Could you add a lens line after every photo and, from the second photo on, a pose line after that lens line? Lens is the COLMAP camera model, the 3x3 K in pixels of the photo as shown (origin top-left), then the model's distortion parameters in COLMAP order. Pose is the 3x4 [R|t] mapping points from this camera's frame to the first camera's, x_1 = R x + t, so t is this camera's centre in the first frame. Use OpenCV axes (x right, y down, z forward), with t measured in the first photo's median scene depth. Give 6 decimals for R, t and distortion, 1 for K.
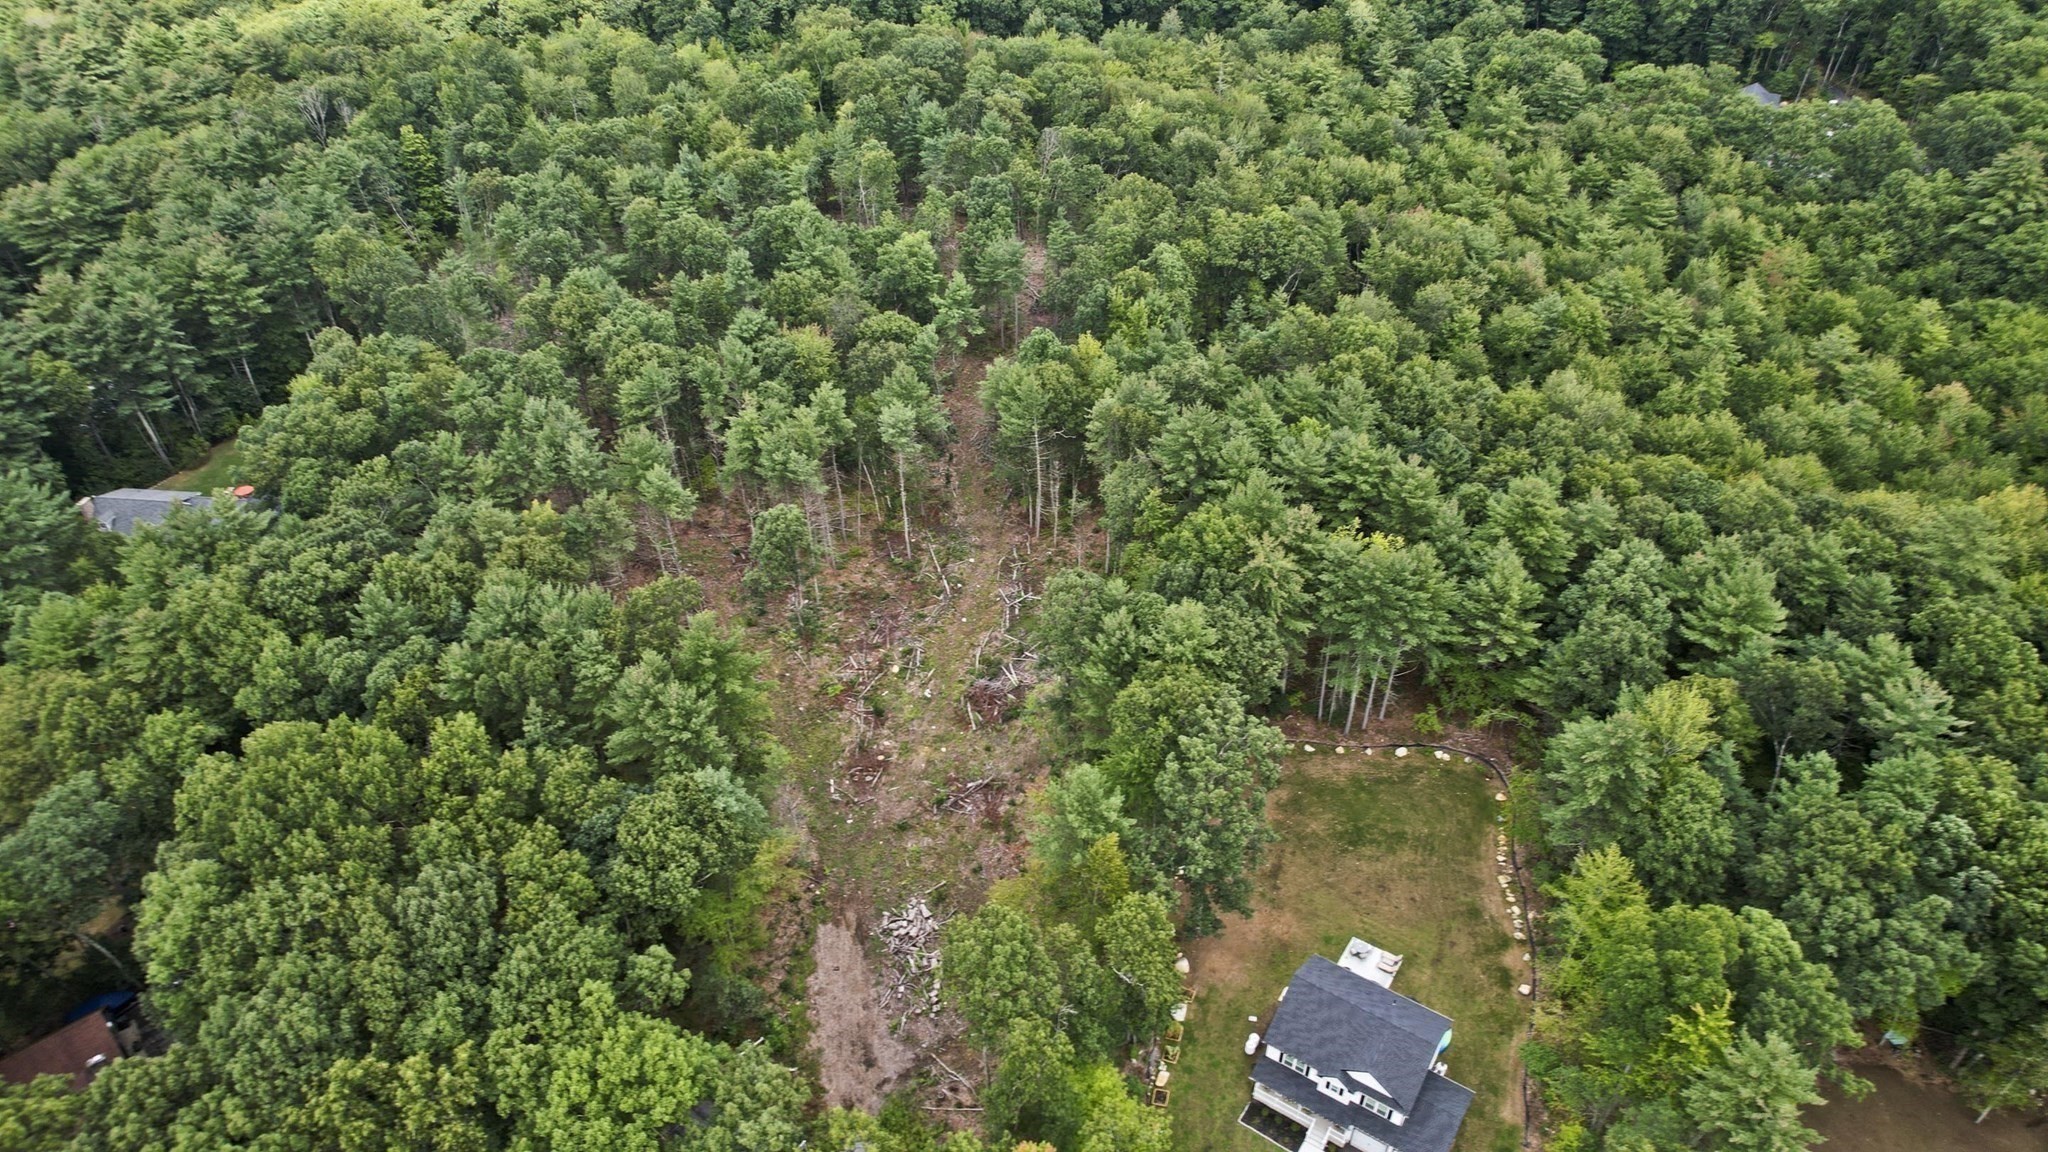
lens RADIAL K [[1306.5, 0, 1015.8], [0, 1306.5, 581.3], [0, 0, 1]] dist [-0.080462, 0.074168]
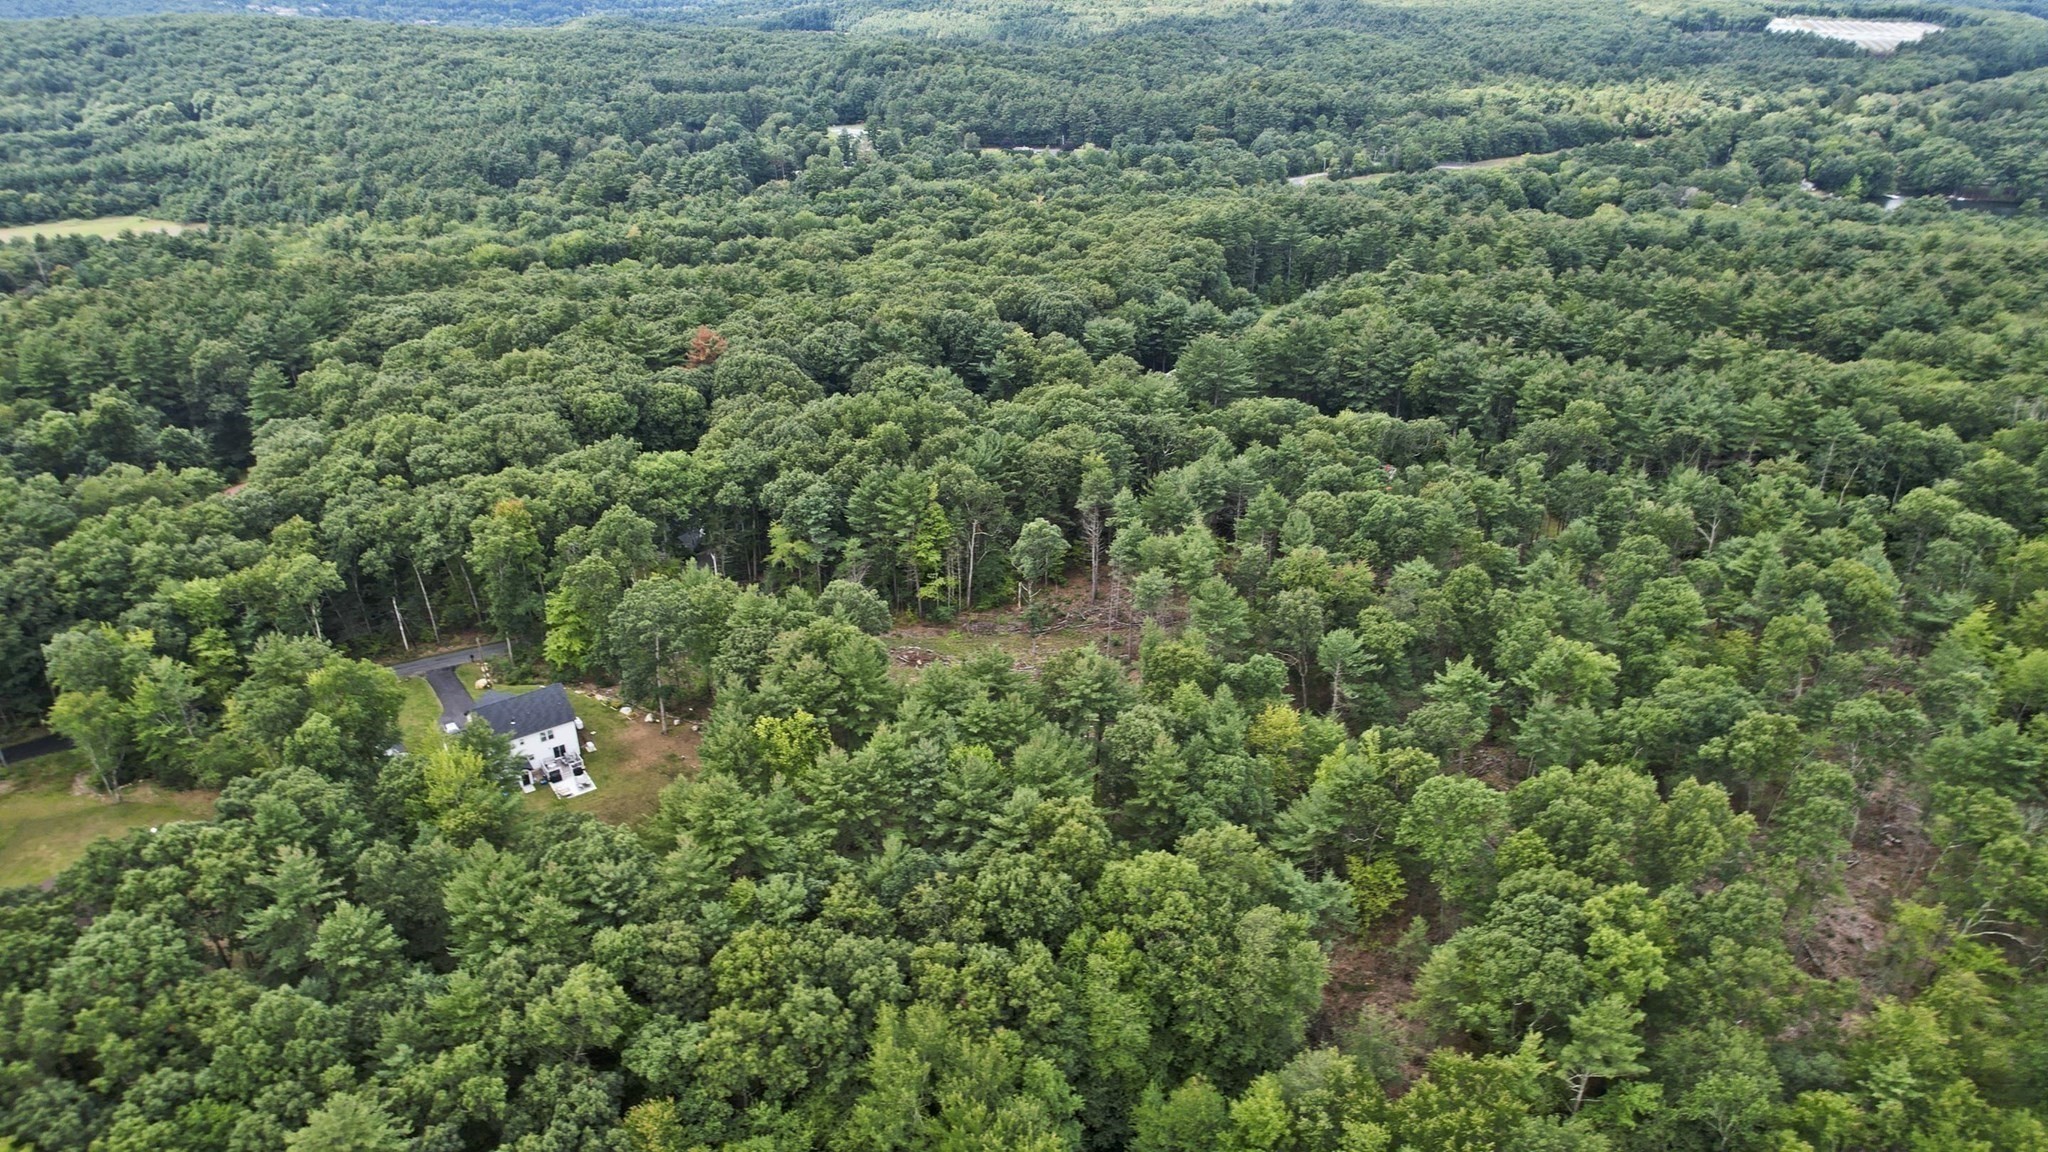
lens RADIAL K [[1306.5, 0, 1017.4], [0, 1306.5, 583.3], [0, 0, 1]] dist [-0.080462, 0.074168]
pose [[-0.362293, 0.443220, -0.819939, 0.975934], [-0.560537, 0.599233, 0.571593, -0.781188], [0.744676, 0.666690, 0.031344, 0.972430]]
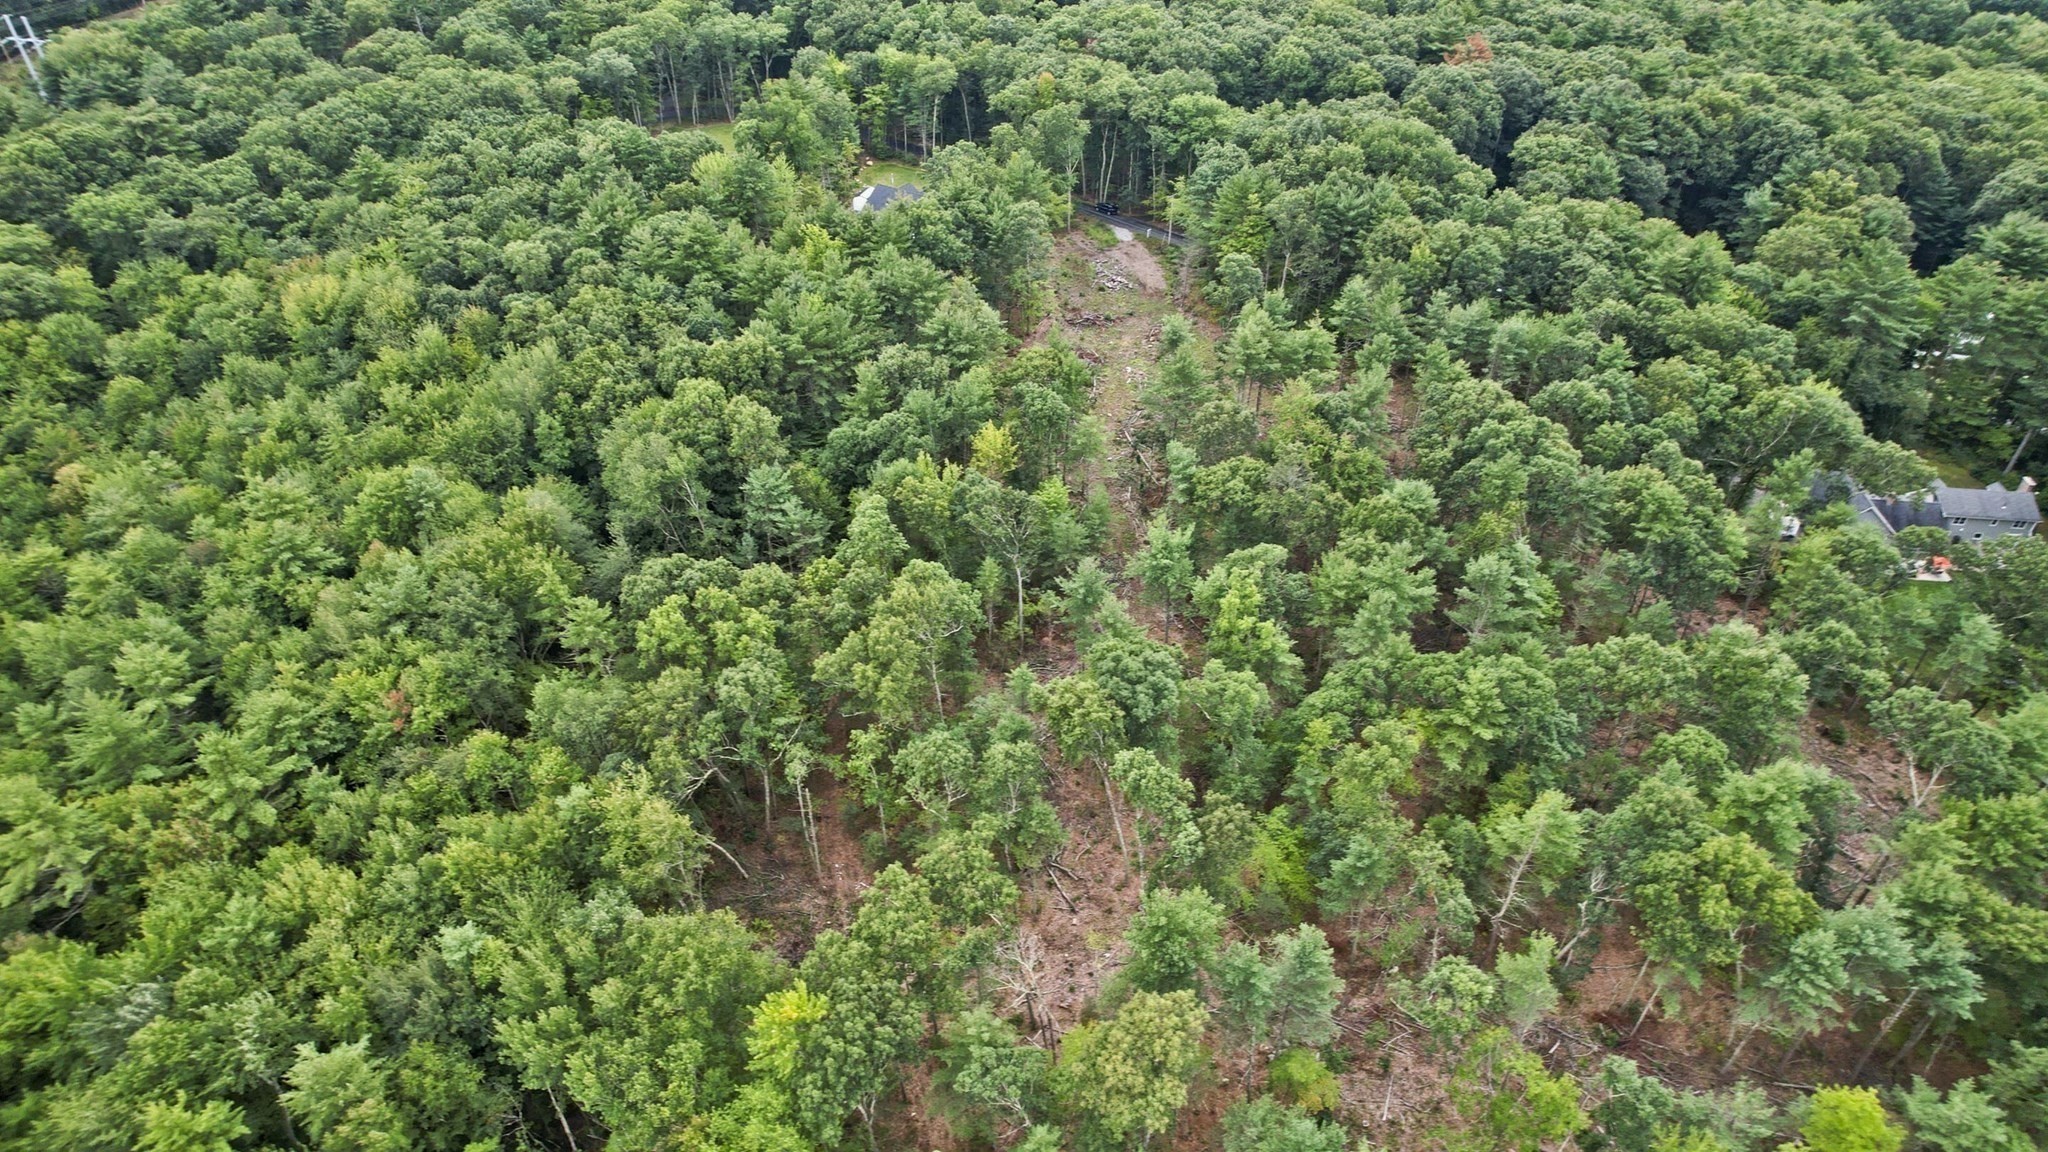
lens RADIAL K [[1306.5, 0, 1018.3], [0, 1306.5, 584.1], [0, 0, 1]] dist [-0.080462, 0.074168]
pose [[-0.999597, 0.024143, 0.014903, 0.037319], [0.020106, 0.232161, 0.972470, -1.264525], [0.020018, 0.972378, -0.232553, 1.616685]]
